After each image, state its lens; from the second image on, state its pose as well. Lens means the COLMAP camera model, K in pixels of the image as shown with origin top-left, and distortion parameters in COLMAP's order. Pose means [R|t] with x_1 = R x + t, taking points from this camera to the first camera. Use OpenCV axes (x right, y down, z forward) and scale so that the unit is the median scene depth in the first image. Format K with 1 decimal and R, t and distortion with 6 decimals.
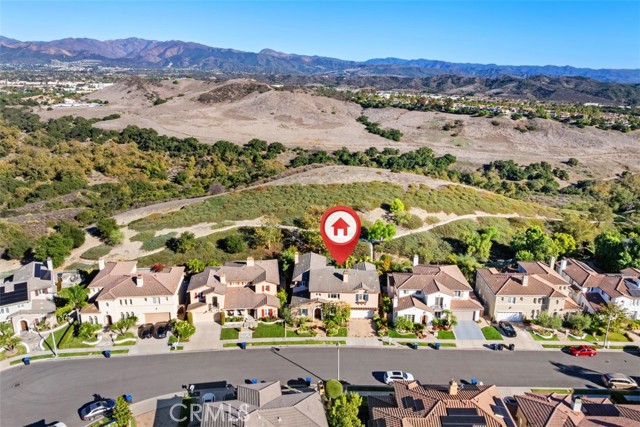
lens RADIAL K [[442.8, 0, 317.9], [0, 442.8, 213.3], [0, 0, 1]] dist [-0.025033, 0.000886]
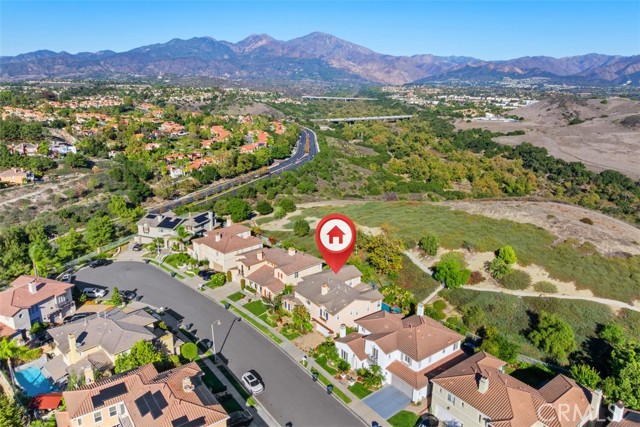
lens RADIAL K [[442.8, 0, 317.9], [0, 442.8, 213.3], [0, 0, 1]] dist [-0.025033, 0.000886]
pose [[0.621392, 0.215647, -0.753238, 0.692518], [-0.242815, 0.967048, 0.076547, -0.085937], [0.744925, 0.135332, 0.653278, 0.279802]]
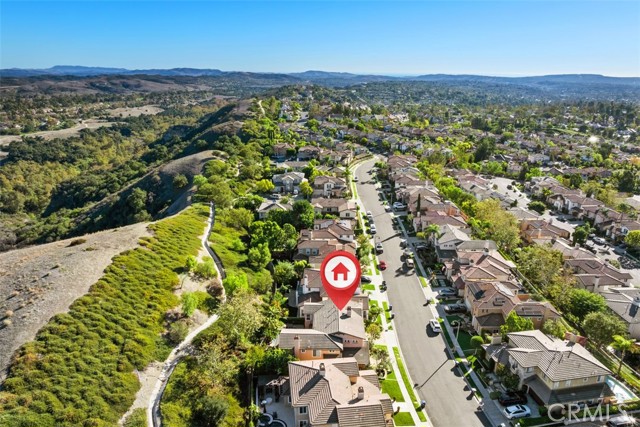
lens RADIAL K [[442.8, 0, 317.9], [0, 442.8, 213.3], [0, 0, 1]] dist [-0.025033, 0.000886]
pose [[-0.005187, -0.320964, 0.947077, -0.792803], [0.286441, 0.906927, 0.308926, -0.389049], [-0.958084, 0.272884, 0.087233, 0.821104]]
